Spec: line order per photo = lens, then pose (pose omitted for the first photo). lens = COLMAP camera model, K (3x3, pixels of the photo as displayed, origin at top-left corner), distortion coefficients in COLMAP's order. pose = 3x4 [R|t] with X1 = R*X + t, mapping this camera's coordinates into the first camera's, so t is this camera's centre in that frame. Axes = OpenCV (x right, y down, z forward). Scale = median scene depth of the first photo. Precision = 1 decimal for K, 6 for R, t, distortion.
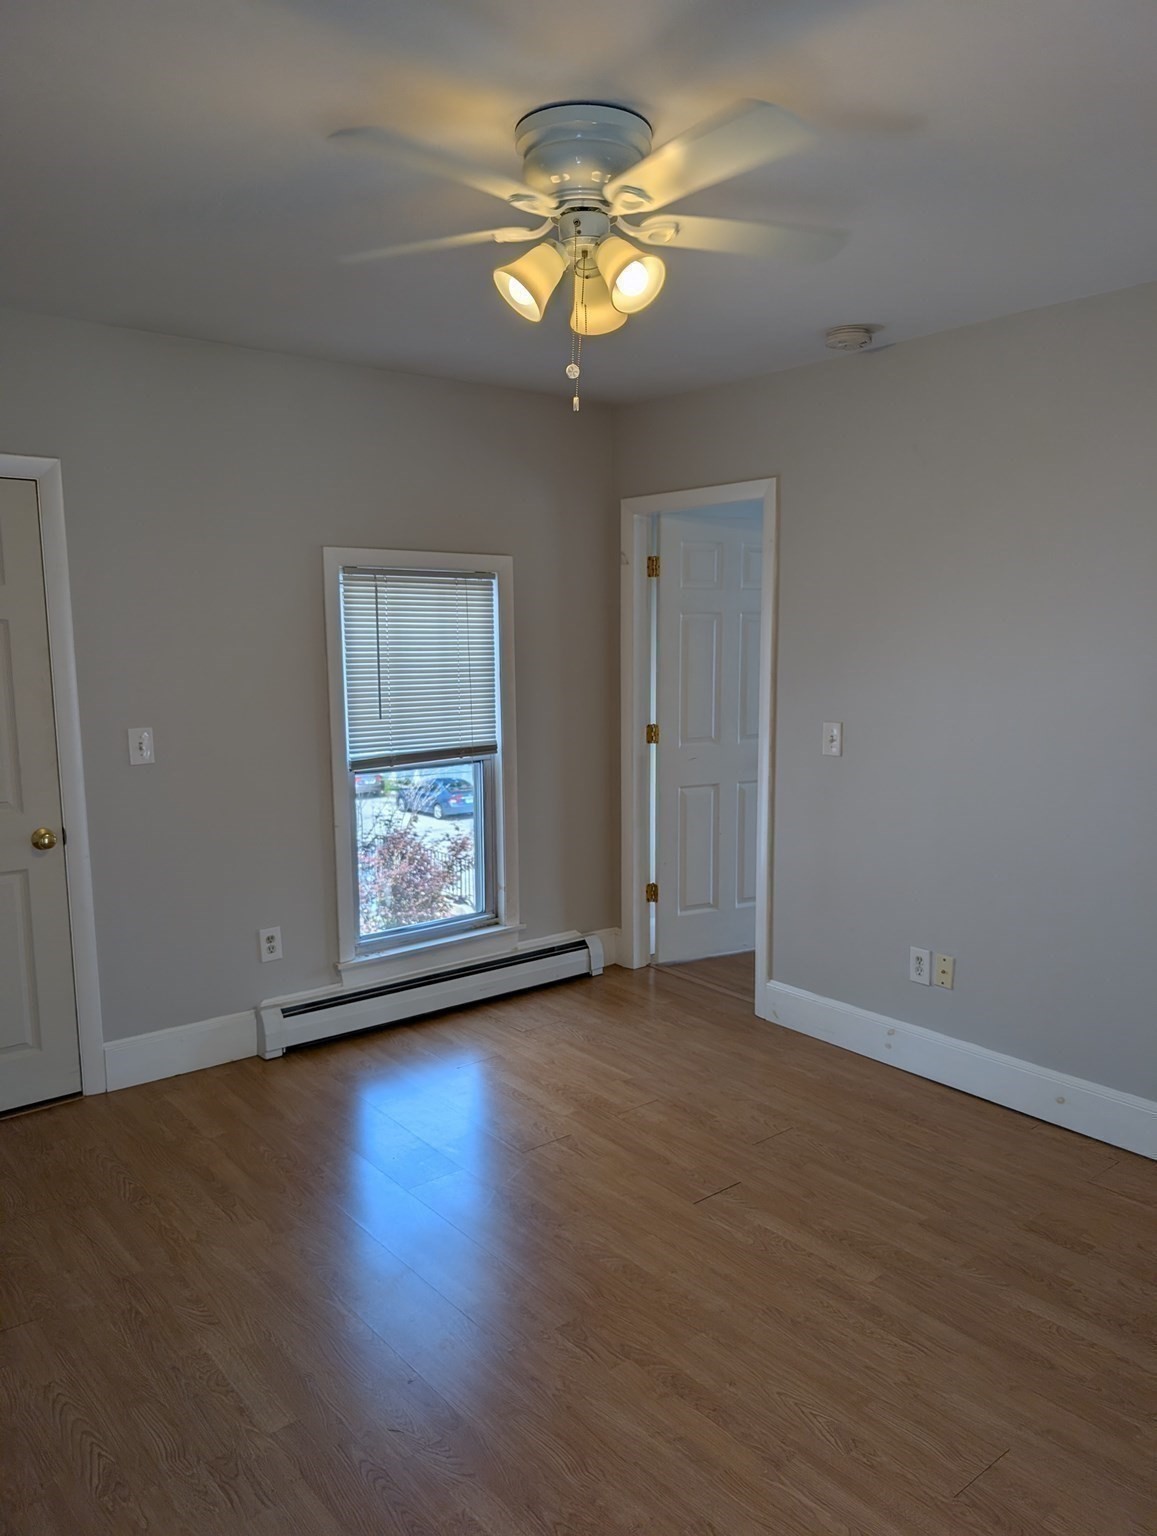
lens RADIAL K [[1092.0, 0, 578.5], [0, 1092.0, 768.0], [0, 0, 1]] dist [-0.005358, -0.004613]
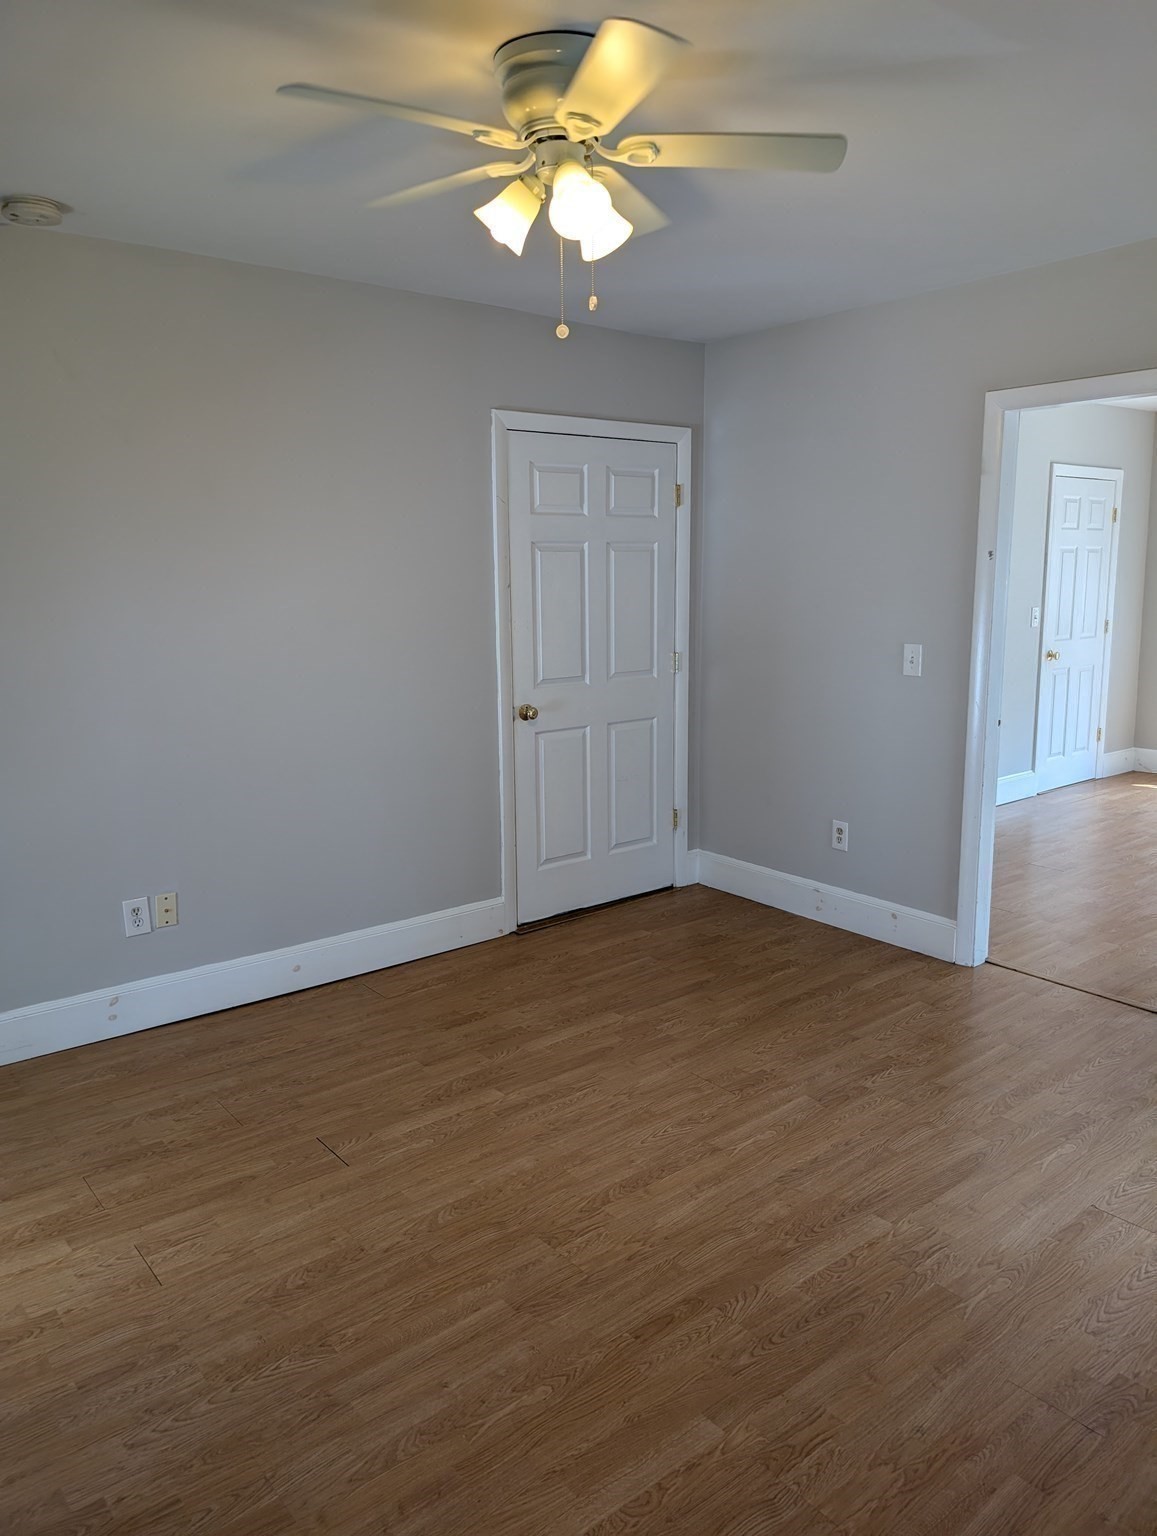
lens RADIAL K [[1121.8, 0, 578.5], [0, 1121.8, 768.0], [0, 0, 1]] dist [-0.008927, -0.005880]
pose [[0.014703, -0.178310, 0.983865, -0.881770], [0.136232, 0.975153, 0.174695, -0.090314], [-0.990568, 0.131465, 0.038629, 0.805104]]
